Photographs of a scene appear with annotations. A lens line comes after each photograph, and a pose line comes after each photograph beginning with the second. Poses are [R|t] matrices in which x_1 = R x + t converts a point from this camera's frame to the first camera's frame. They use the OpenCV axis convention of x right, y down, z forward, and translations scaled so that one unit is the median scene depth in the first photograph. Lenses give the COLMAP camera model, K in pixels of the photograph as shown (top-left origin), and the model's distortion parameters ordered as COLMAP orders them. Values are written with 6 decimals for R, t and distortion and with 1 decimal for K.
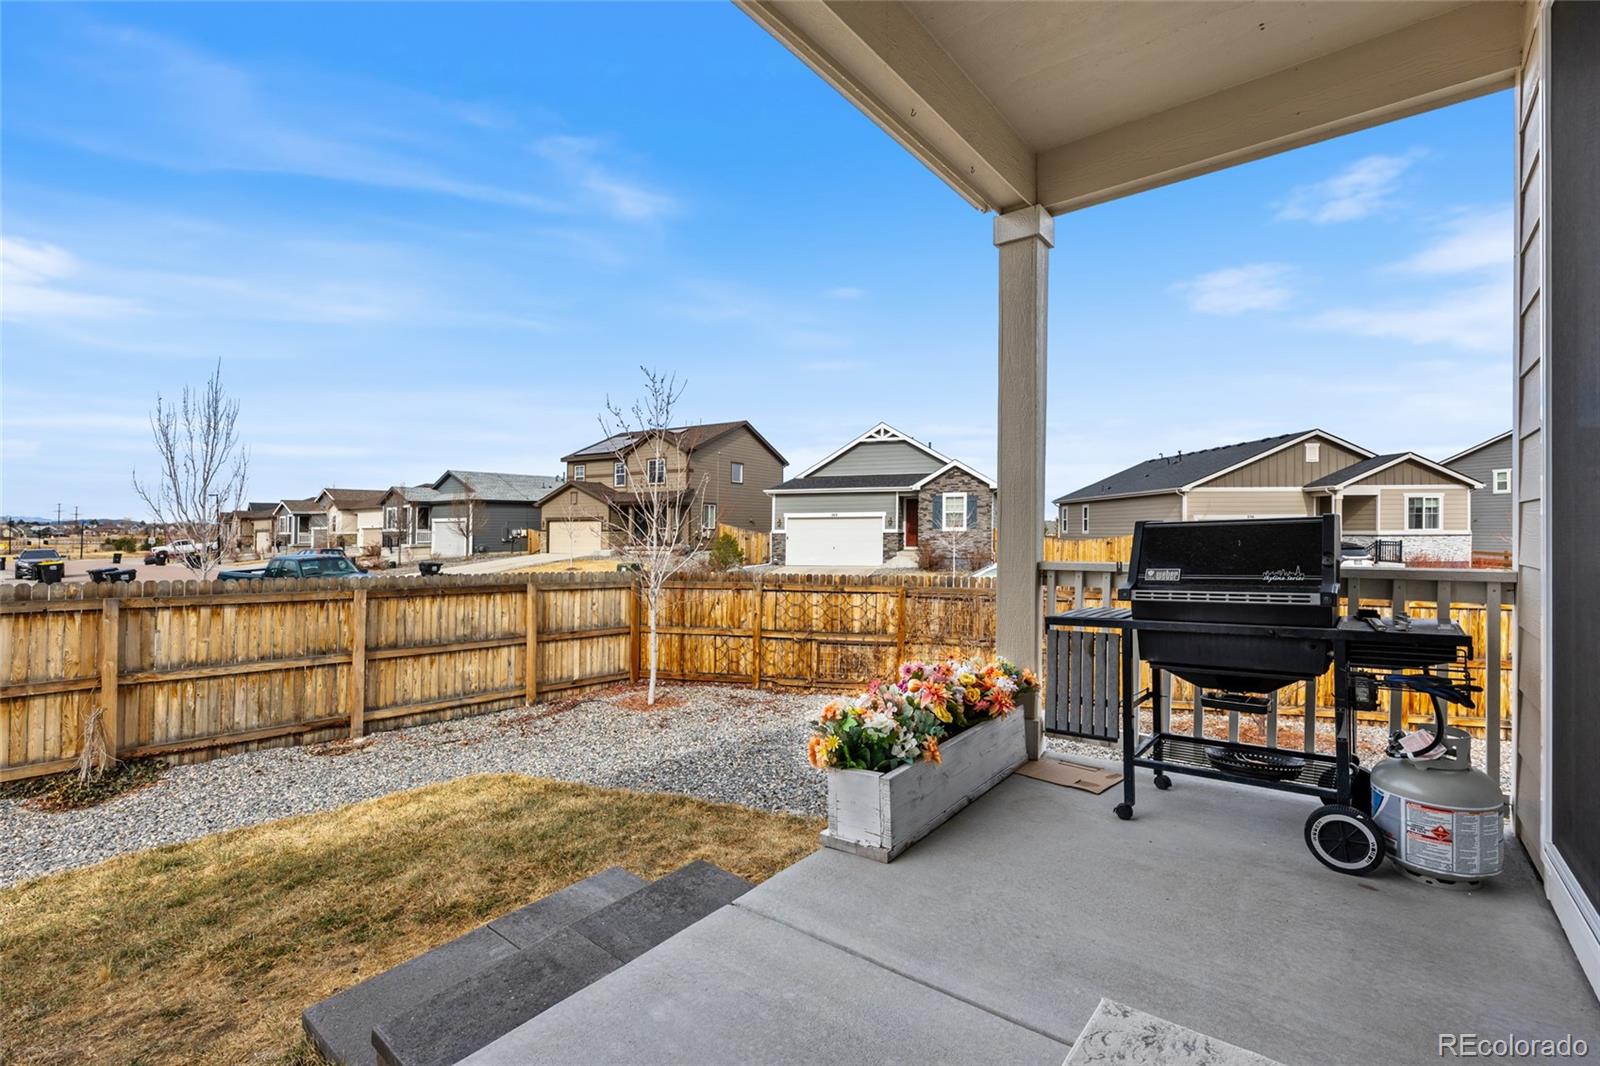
lens RADIAL K [[715.3, 0, 801.9], [0, 715.3, 526.9], [0, 0, 1]] dist [0.004421, 0.000692]
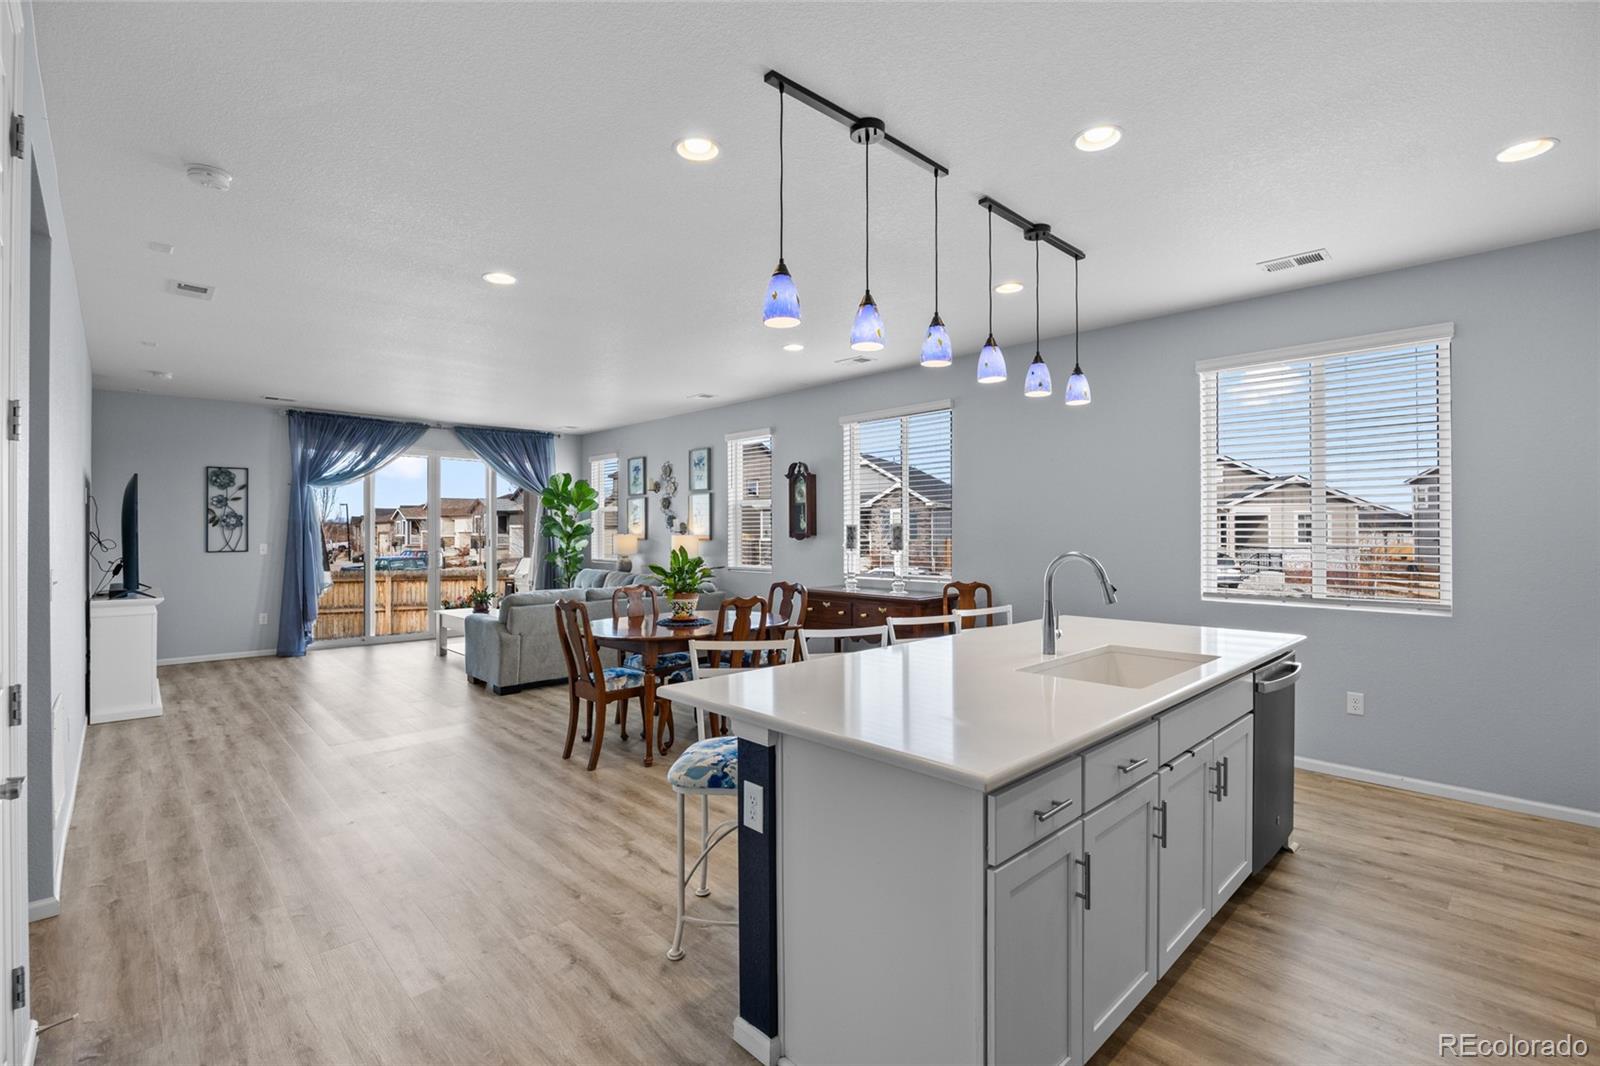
lens RADIAL K [[715.3, 0, 797.2], [0, 715.3, 529.2], [0, 0, 1]] dist [0.004421, 0.000692]
pose [[0.991831, 0.005039, -0.127456, 0.114252], [-0.004989, 0.999987, 0.000715, -0.007983], [0.127458, -0.000074, 0.991844, -0.126668]]
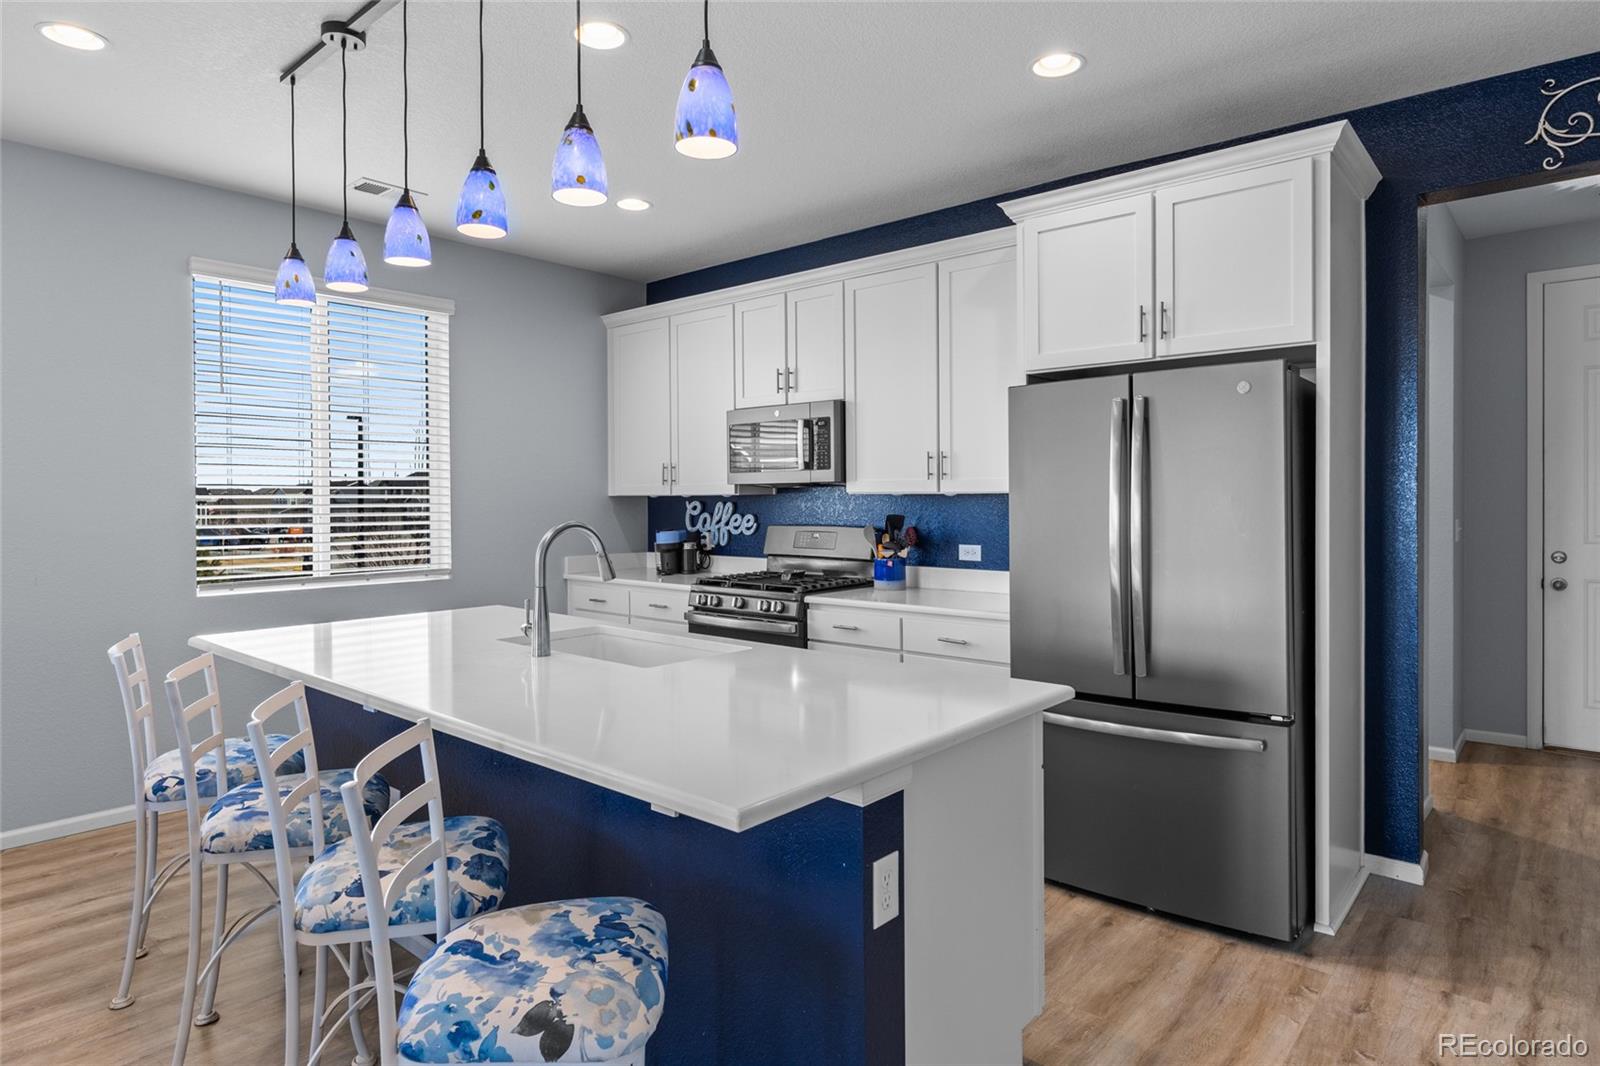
lens RADIAL K [[911.0, 0, 800.2], [0, 911.0, 535.9], [0, 0, 1]] dist [-0.001177, -0.000060]
pose [[0.039776, -0.038471, 0.998468, -0.215502], [0.008476, 0.999236, 0.038163, -0.003431], [-0.999173, 0.006945, 0.040072, 0.195929]]
